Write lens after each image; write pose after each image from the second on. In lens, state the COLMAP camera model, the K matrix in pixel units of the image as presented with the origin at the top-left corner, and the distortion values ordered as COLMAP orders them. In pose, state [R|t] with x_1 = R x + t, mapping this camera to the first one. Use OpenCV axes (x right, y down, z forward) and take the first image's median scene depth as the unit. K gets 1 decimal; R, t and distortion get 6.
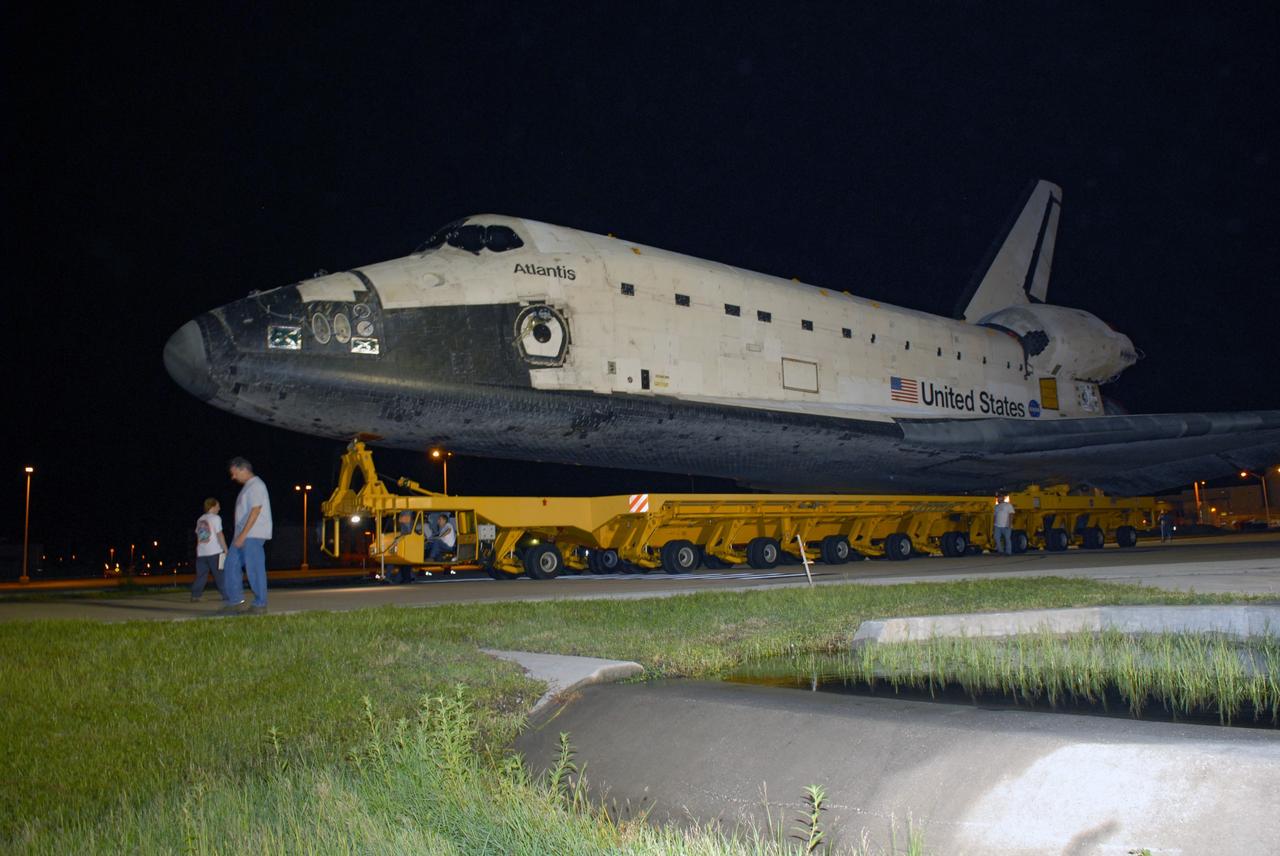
lens RADIAL K [[957.6, 0, 642.2], [0, 957.6, 419.4], [0, 0, 1]] dist [-0.017830, -0.038895]
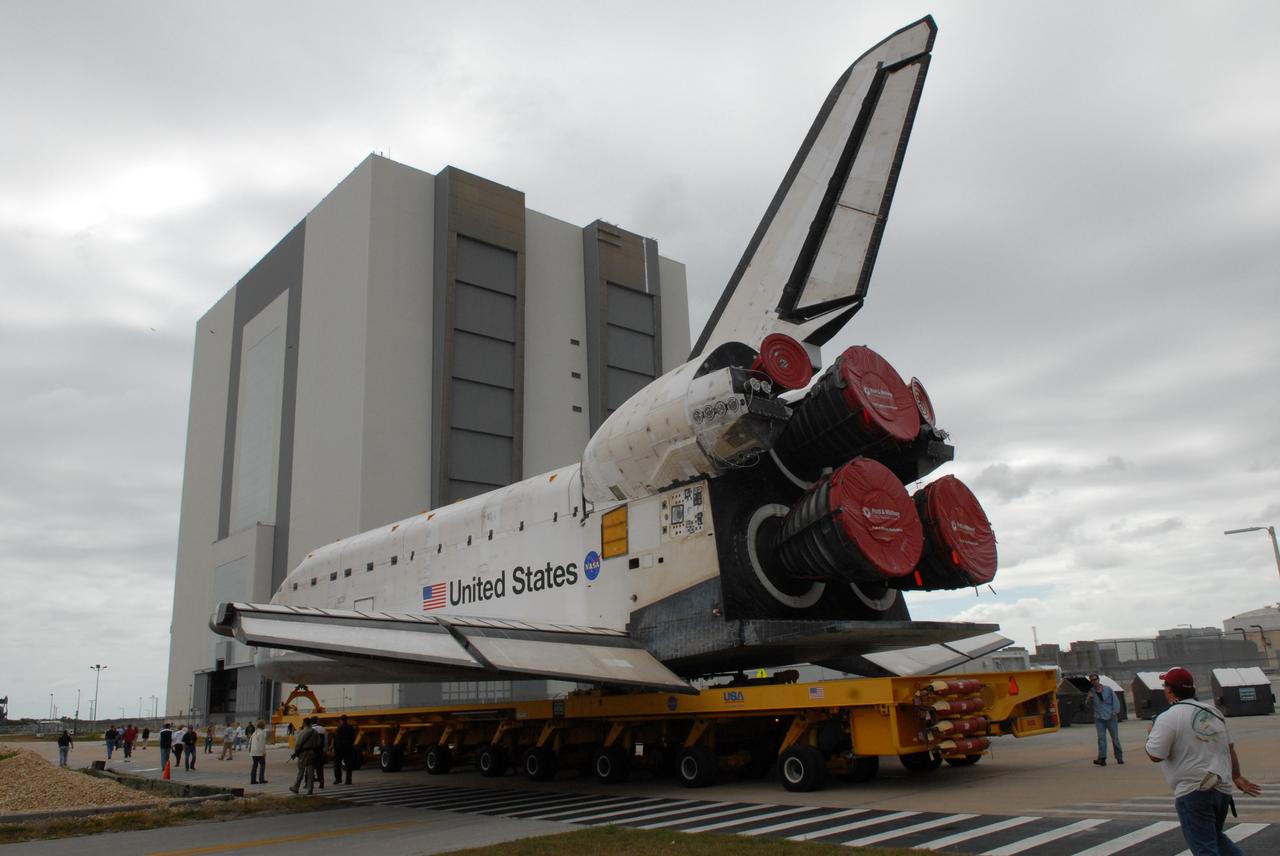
lens RADIAL K [[957.6, 0, 639.7], [0, 957.6, 434.4], [0, 0, 1]] dist [-0.017830, -0.038895]
pose [[0.033918, -0.240250, -0.970118, 1.683532], [0.176987, 0.956779, -0.230758, 0.097934], [0.983629, -0.163871, 0.074973, 1.524860]]
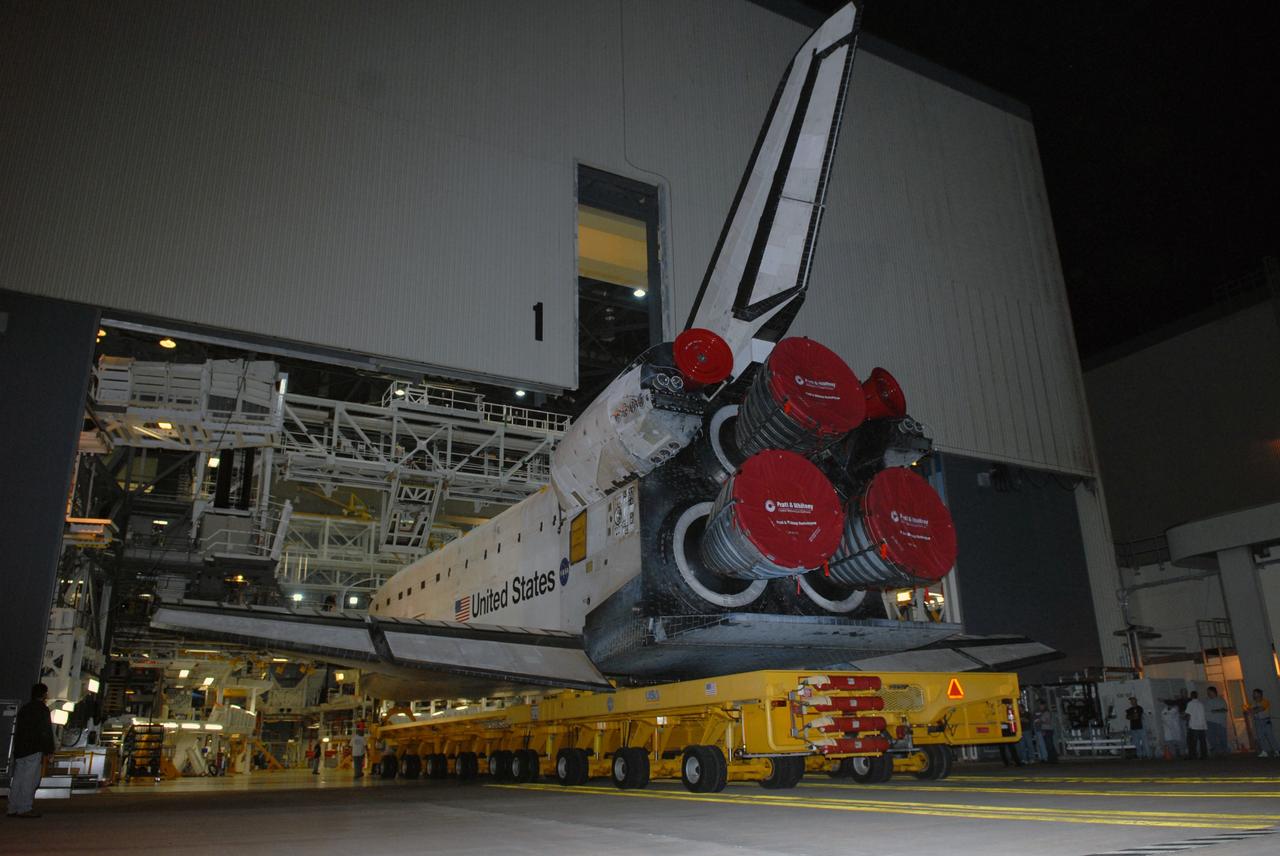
lens RADIAL K [[957.6, 0, 608.2], [0, 957.6, 429.1], [0, 0, 1]] dist [-0.017830, -0.038895]
pose [[-0.204245, -0.280789, -0.937786, 1.668865], [0.154864, 0.936648, -0.314177, 0.178870], [0.966593, -0.209398, -0.147822, 1.768096]]
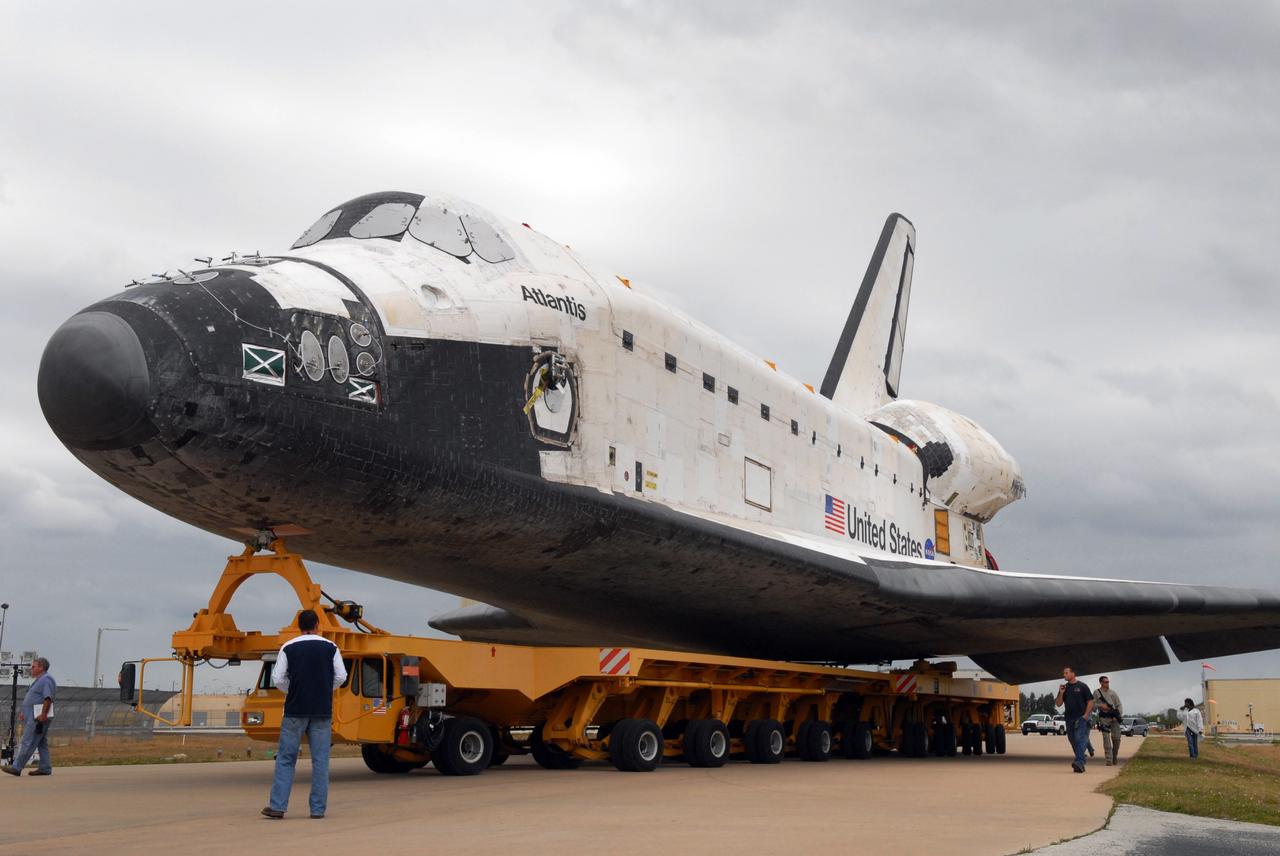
lens RADIAL K [[1689.5, 0, 631.8], [0, 1689.5, 423.3], [0, 0, 1]] dist [0.127509, 0.000000]
pose [[0.895635, 0.121029, 0.428008, -0.521738], [-0.103149, 0.992551, -0.064822, -0.001624], [-0.432665, 0.013908, 0.901447, -0.071556]]
